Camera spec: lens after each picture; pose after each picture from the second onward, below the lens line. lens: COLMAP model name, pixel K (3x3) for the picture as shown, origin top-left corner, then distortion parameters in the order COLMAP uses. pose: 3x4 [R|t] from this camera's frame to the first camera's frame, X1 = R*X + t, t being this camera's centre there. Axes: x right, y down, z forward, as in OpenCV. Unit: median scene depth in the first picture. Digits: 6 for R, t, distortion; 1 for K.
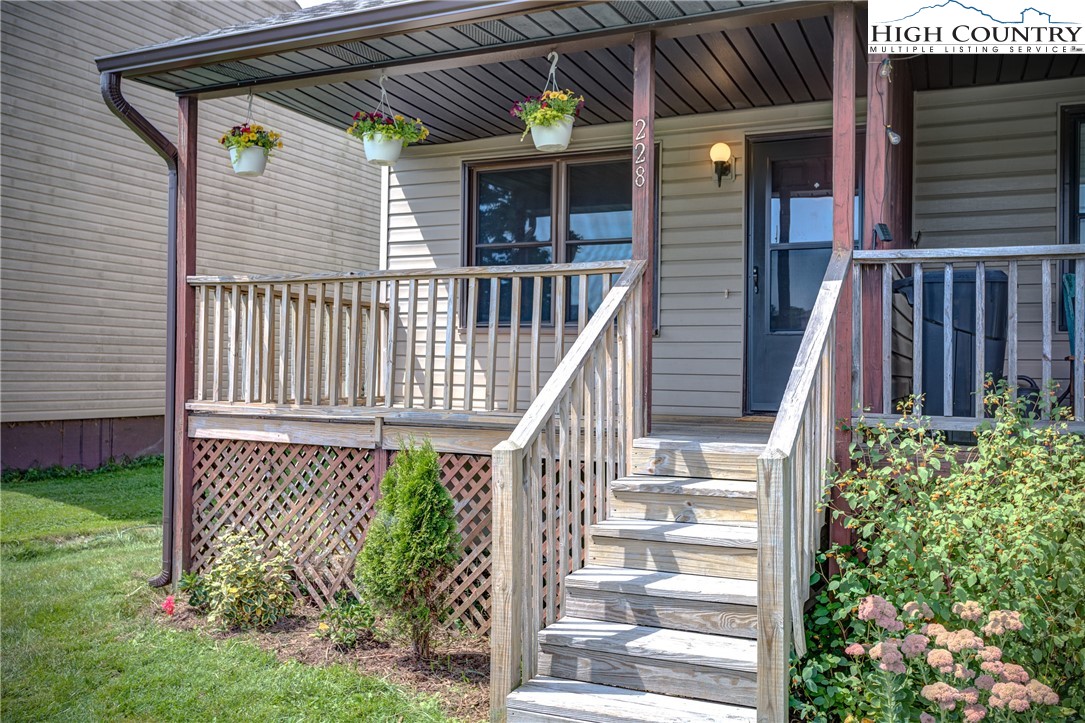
lens RADIAL K [[941.5, 0, 542.5], [0, 941.5, 361.5], [0, 0, 1]] dist [-0.006478, -0.008482]
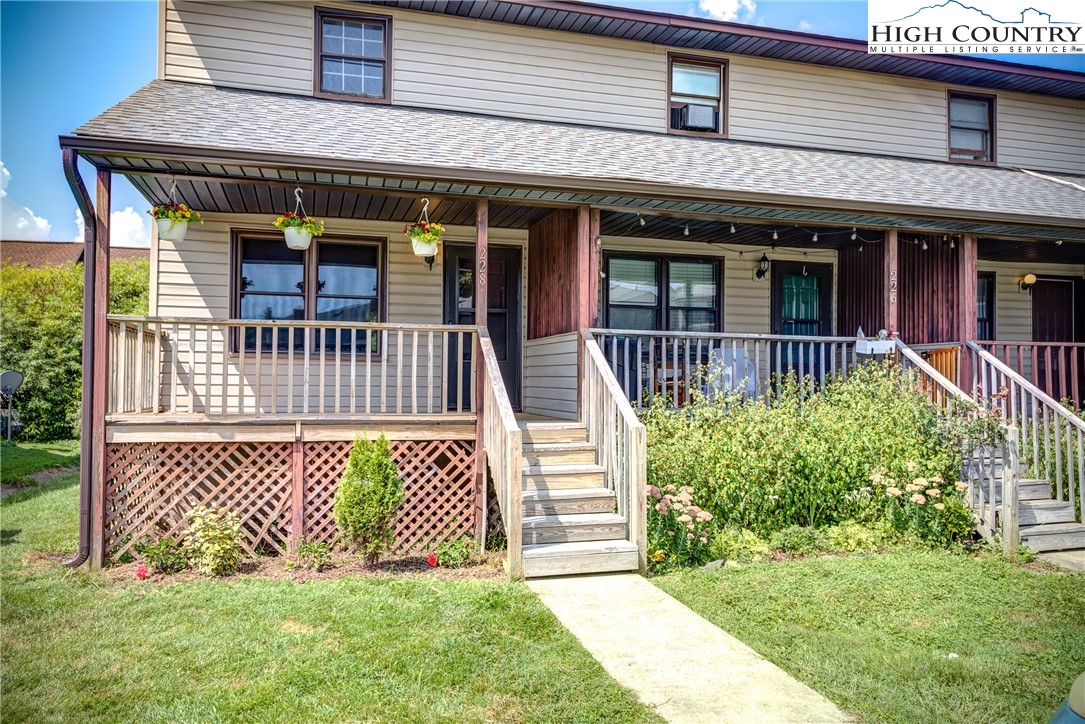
lens RADIAL K [[771.8, 0, 543.8], [0, 771.8, 366.0], [0, 0, 1]] dist [0.003096, -0.002378]
pose [[0.759054, 0.005601, 0.651003, -0.633841], [-0.004867, 0.999984, -0.002929, -0.022526], [-0.651009, -0.000945, 0.759069, -0.162097]]
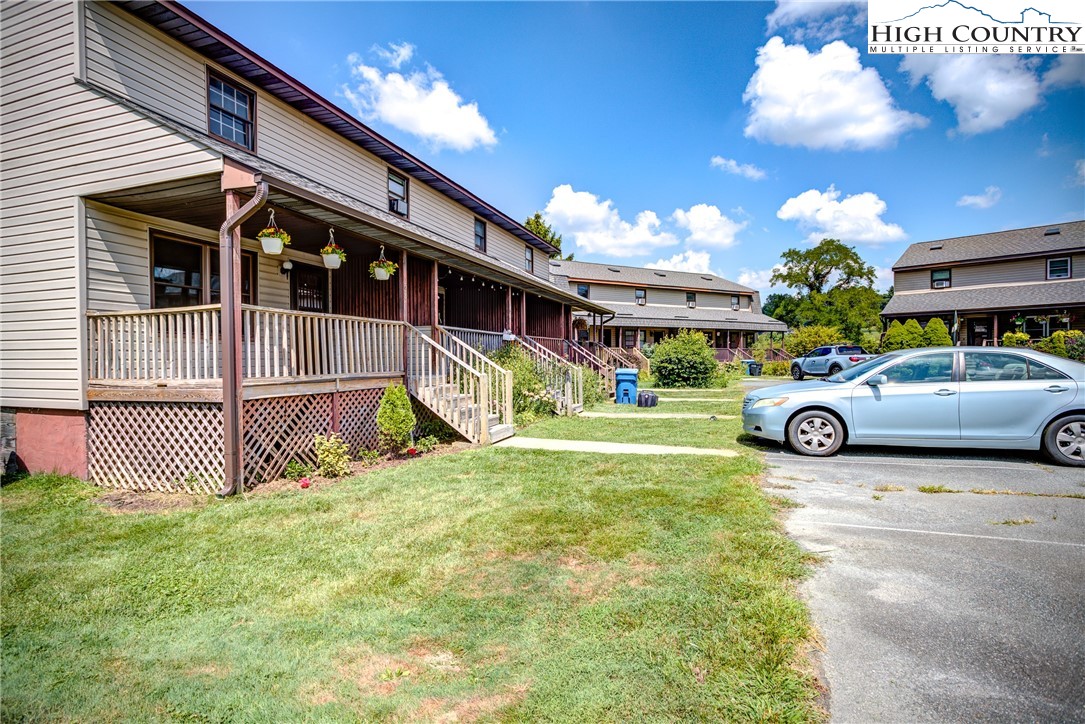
lens RADIAL K [[515.6, 0, 537.1], [0, 515.6, 358.8], [0, 0, 1]] dist [-0.000354, 0.000424]
pose [[-0.095081, -0.015687, 0.995346, -1.399283], [-0.001442, 0.999877, 0.015620, -0.009086], [-0.995469, 0.000049, -0.095092, 0.594774]]
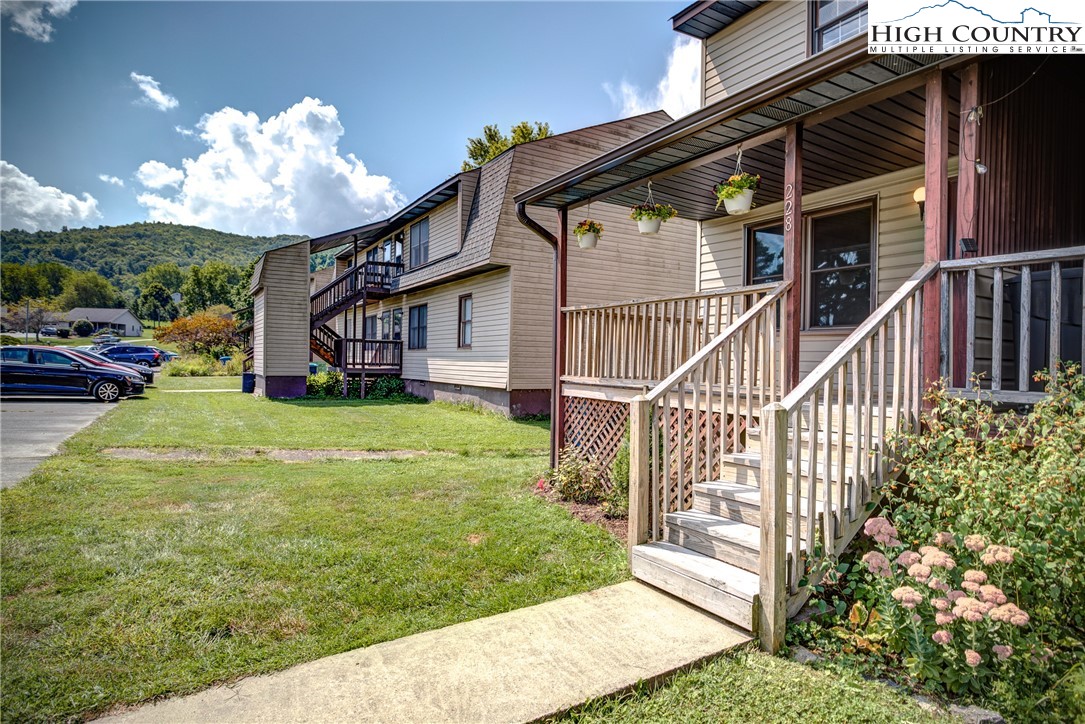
lens RADIAL K [[594.5, 0, 548.6], [0, 594.5, 361.3], [0, 0, 1]] dist [-0.000118, 0.000458]
pose [[0.838527, 0.000275, -0.544860, 0.243990], [0.000196, 1.000000, 0.000808, 0.013746], [0.544860, -0.000784, 0.838526, 0.015371]]
